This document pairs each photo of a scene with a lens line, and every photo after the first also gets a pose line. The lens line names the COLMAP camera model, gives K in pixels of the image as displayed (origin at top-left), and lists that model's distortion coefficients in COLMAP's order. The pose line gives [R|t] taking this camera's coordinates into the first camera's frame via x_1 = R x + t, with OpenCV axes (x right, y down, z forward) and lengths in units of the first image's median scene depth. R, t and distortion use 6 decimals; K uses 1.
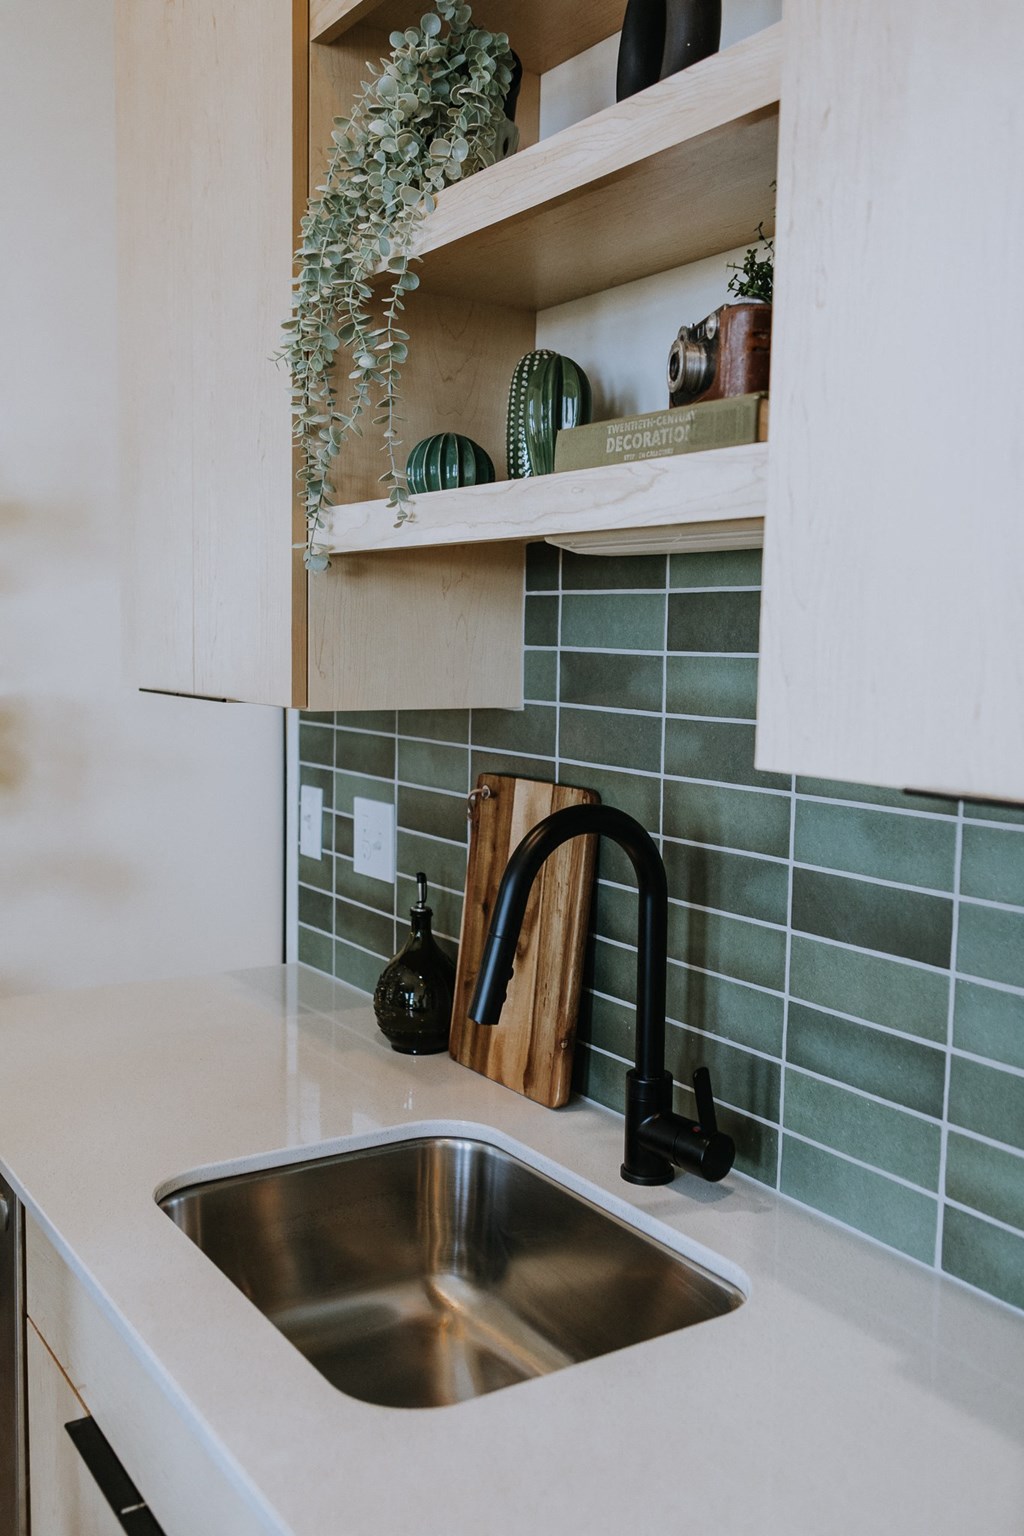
lens RADIAL K [[1394.4, 0, 496.1], [0, 1394.4, 766.9], [0, 0, 1]] dist [-0.002144, 0.006538]
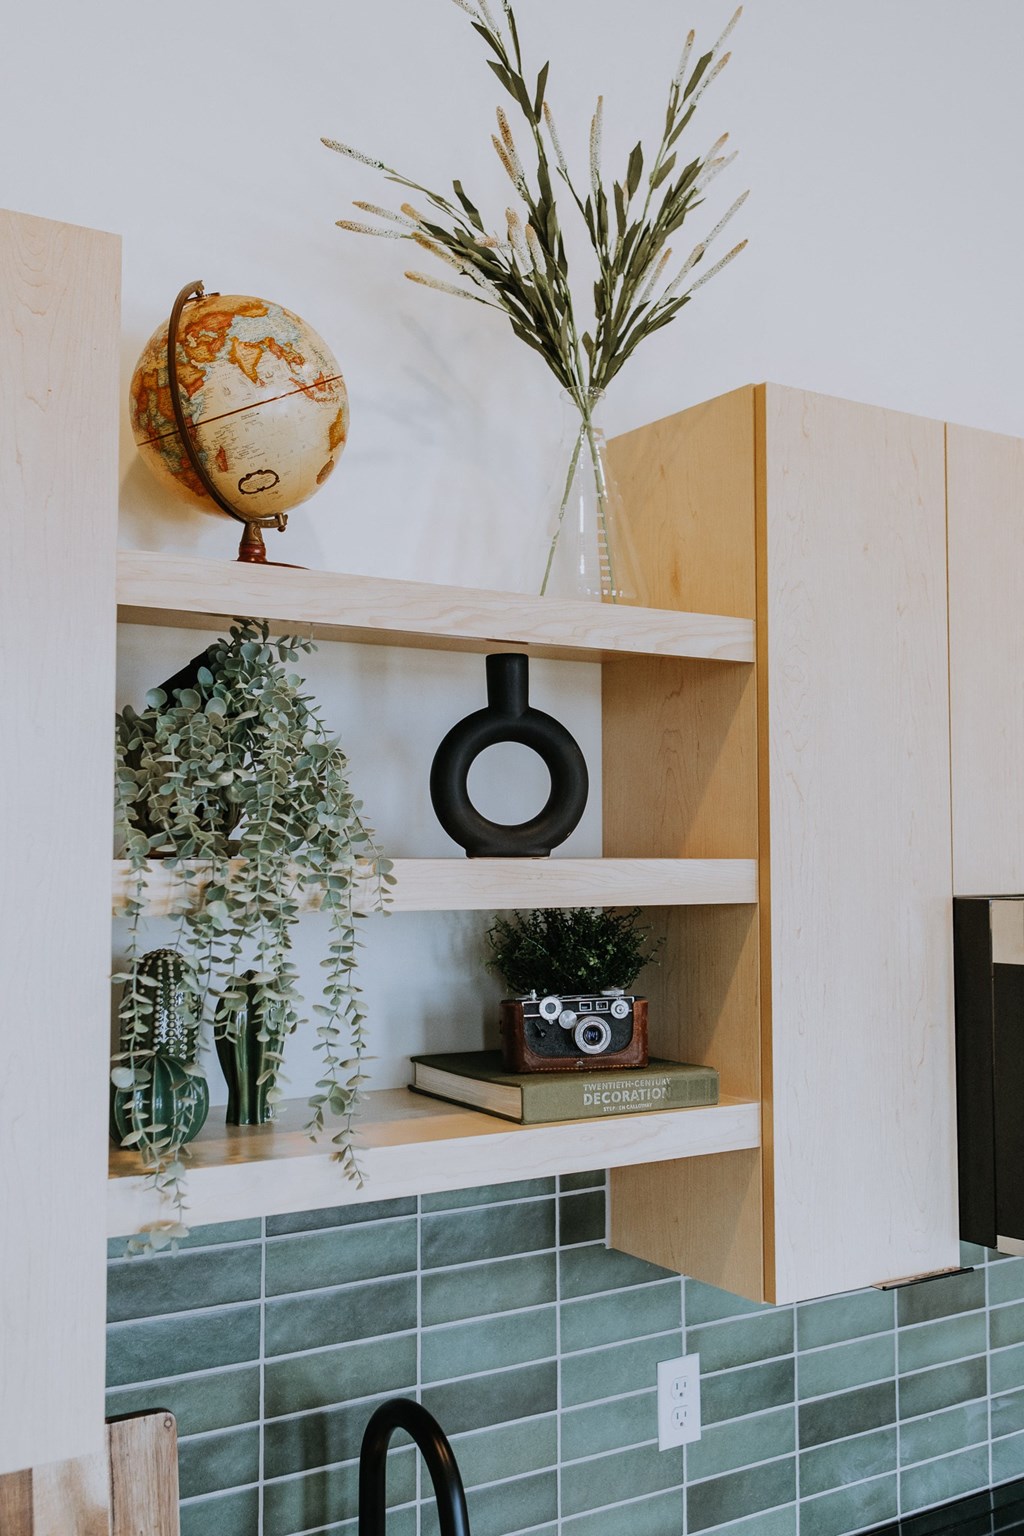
lens RADIAL K [[1502.4, 0, 514.6], [0, 1502.4, 775.2], [0, 0, 1]] dist [0.009535, -0.015105]
pose [[0.000552, 0.031642, 0.999499, -1.144435], [0.095057, 0.994972, -0.031552, -0.423670], [-0.995472, 0.095026, -0.002459, 0.891292]]
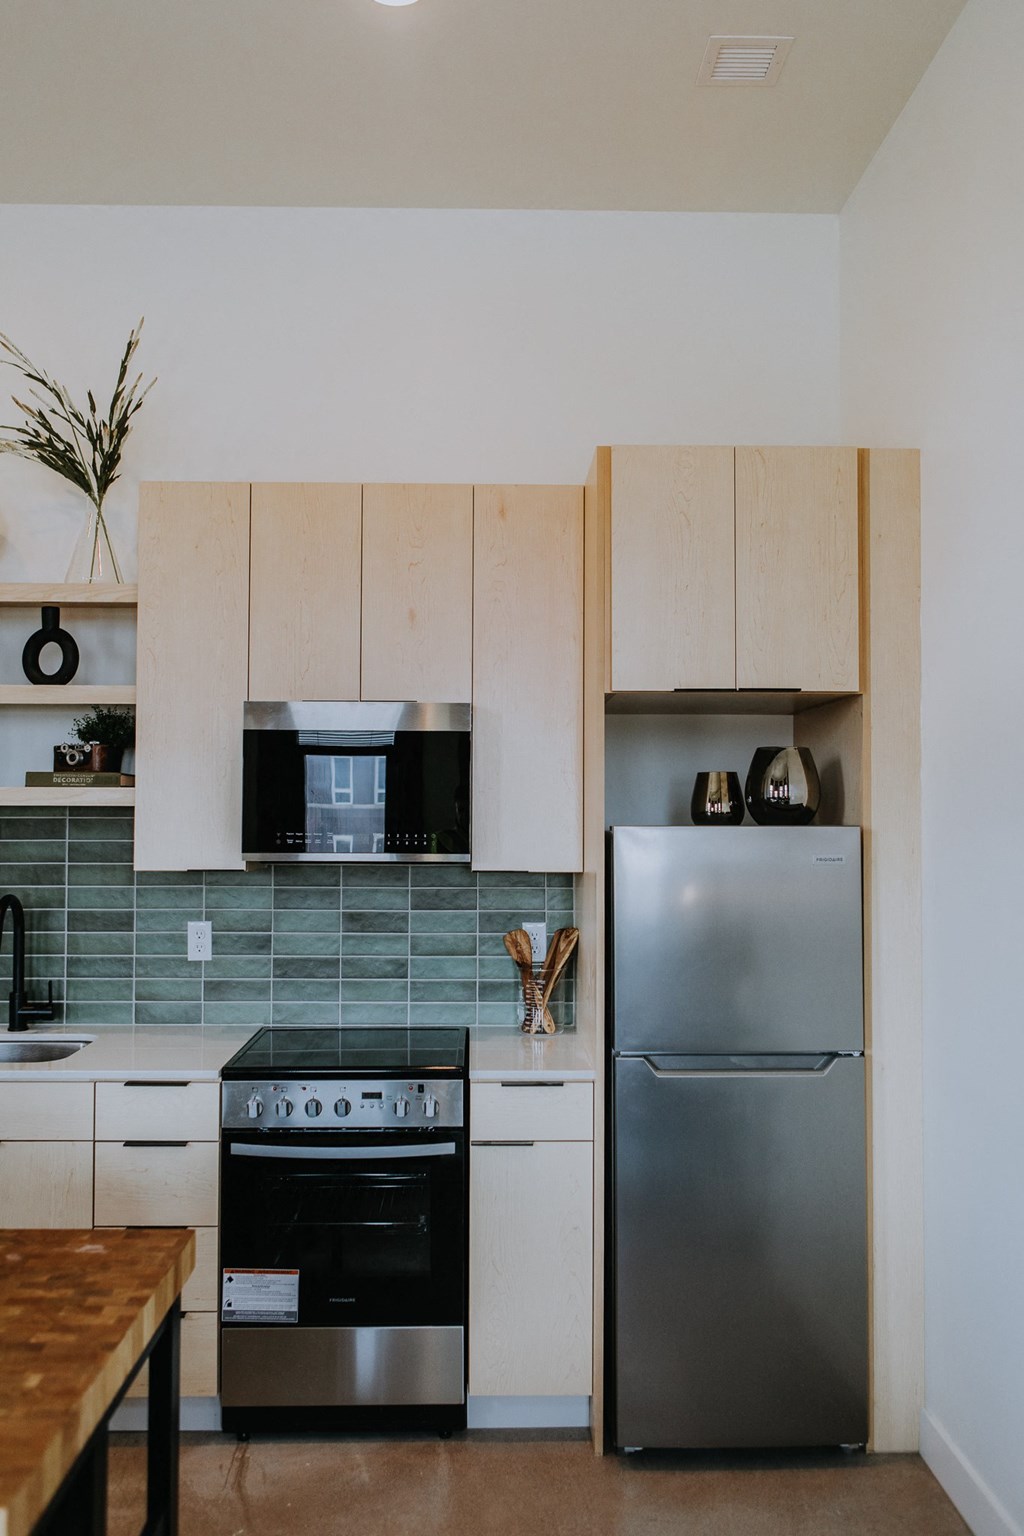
lens RADIAL K [[1269.6, 0, 508.0], [0, 1269.6, 767.8], [0, 0, 1]] dist [-0.007047, 0.005564]
pose [[0.525883, 0.010513, 0.850492, -1.640222], [0.086541, 0.994073, -0.065799, 0.028710], [-0.846143, 0.108205, 0.521857, -1.277004]]
